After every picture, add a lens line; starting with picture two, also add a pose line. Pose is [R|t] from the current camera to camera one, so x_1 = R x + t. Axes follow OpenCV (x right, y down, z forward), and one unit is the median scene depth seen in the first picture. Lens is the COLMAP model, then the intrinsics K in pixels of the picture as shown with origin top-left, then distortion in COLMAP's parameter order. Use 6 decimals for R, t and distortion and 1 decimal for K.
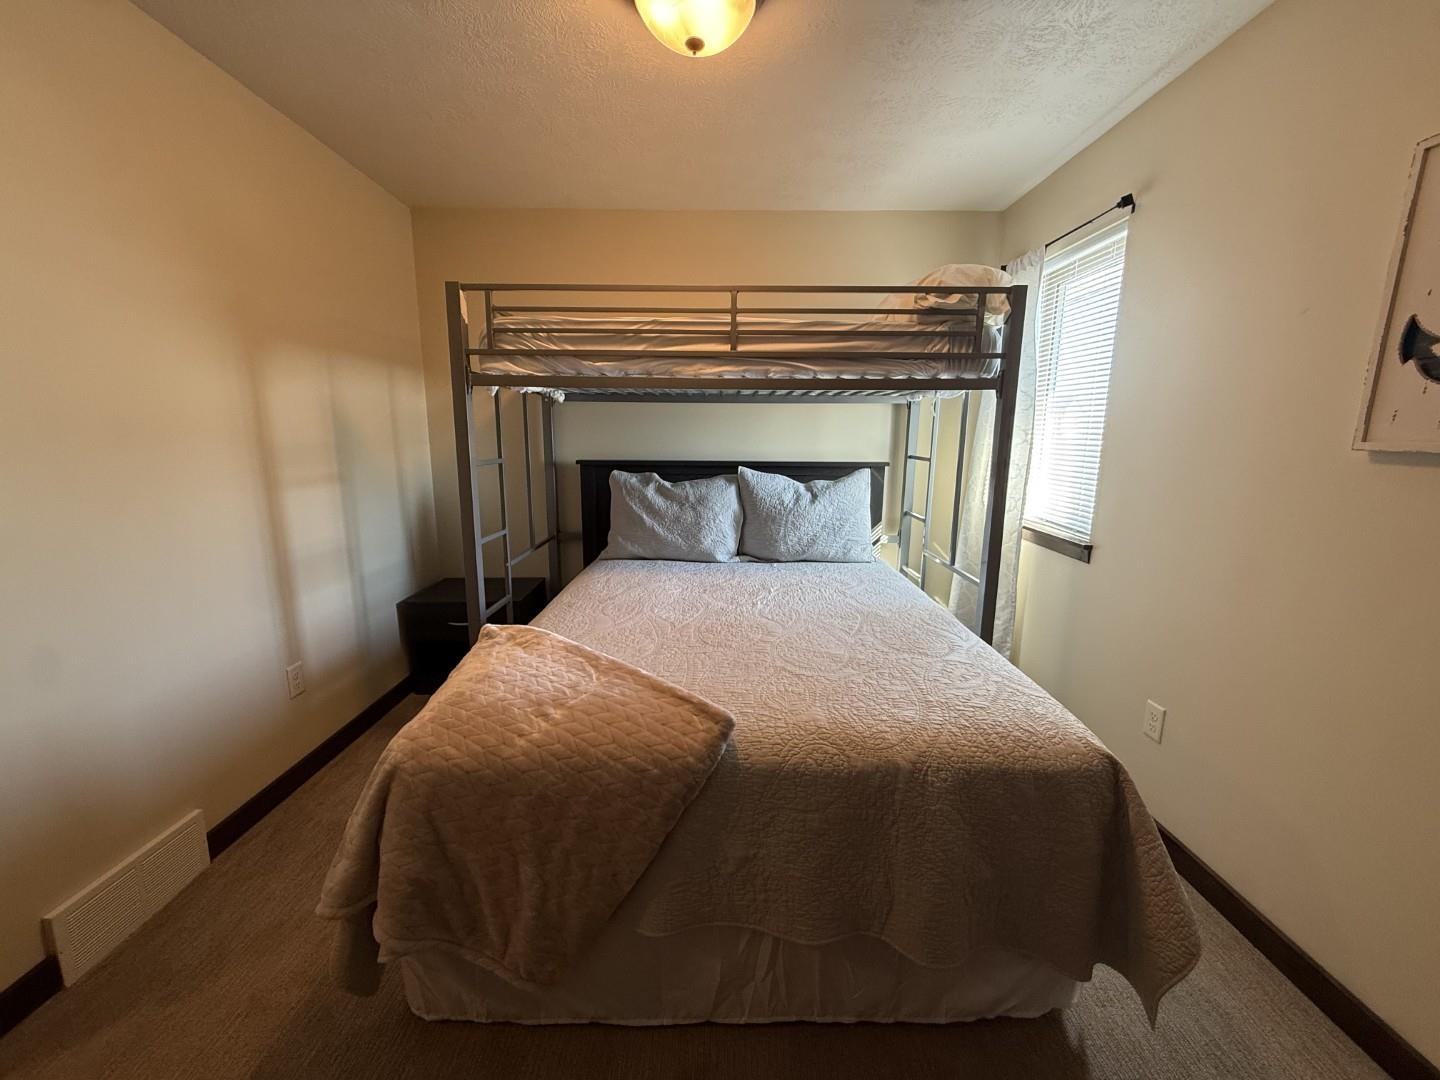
lens RADIAL K [[574.7, 0, 718.3], [0, 574.7, 536.7], [0, 0, 1]] dist [-0.001676, 0.000583]
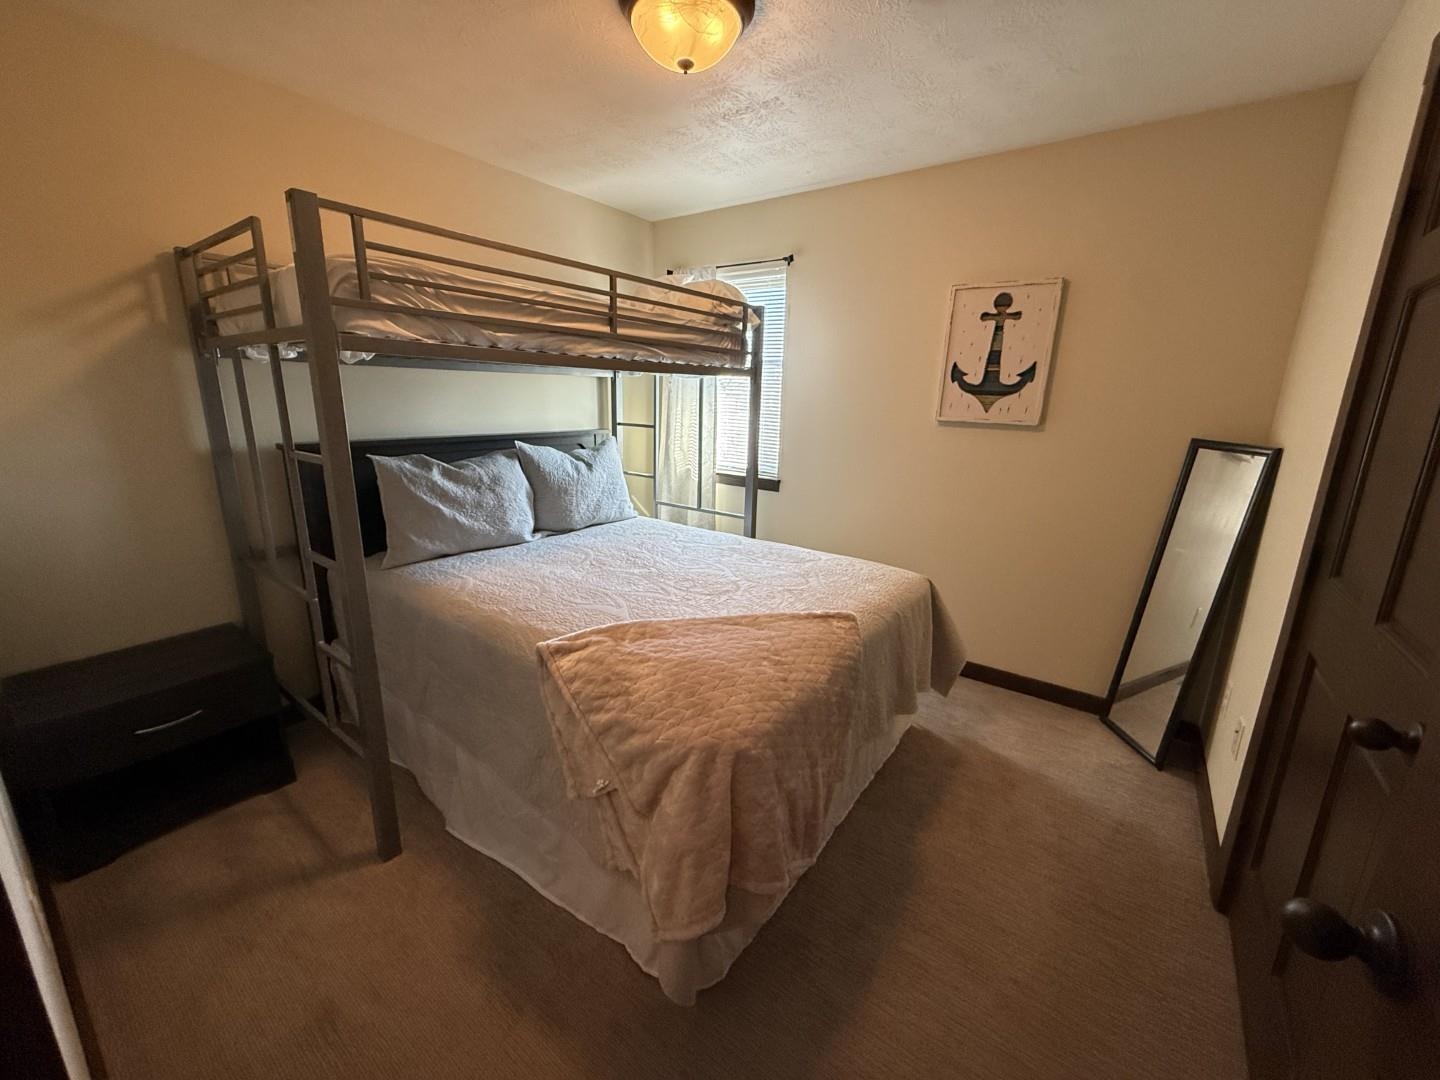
lens RADIAL K [[574.7, 0, 719.0], [0, 574.7, 536.8], [0, 0, 1]] dist [-0.001676, 0.000583]
pose [[0.590995, -0.188163, 0.784423, -0.746643], [0.125478, 0.982022, 0.141026, -0.079478], [-0.796857, 0.015082, 0.603980, 0.210545]]
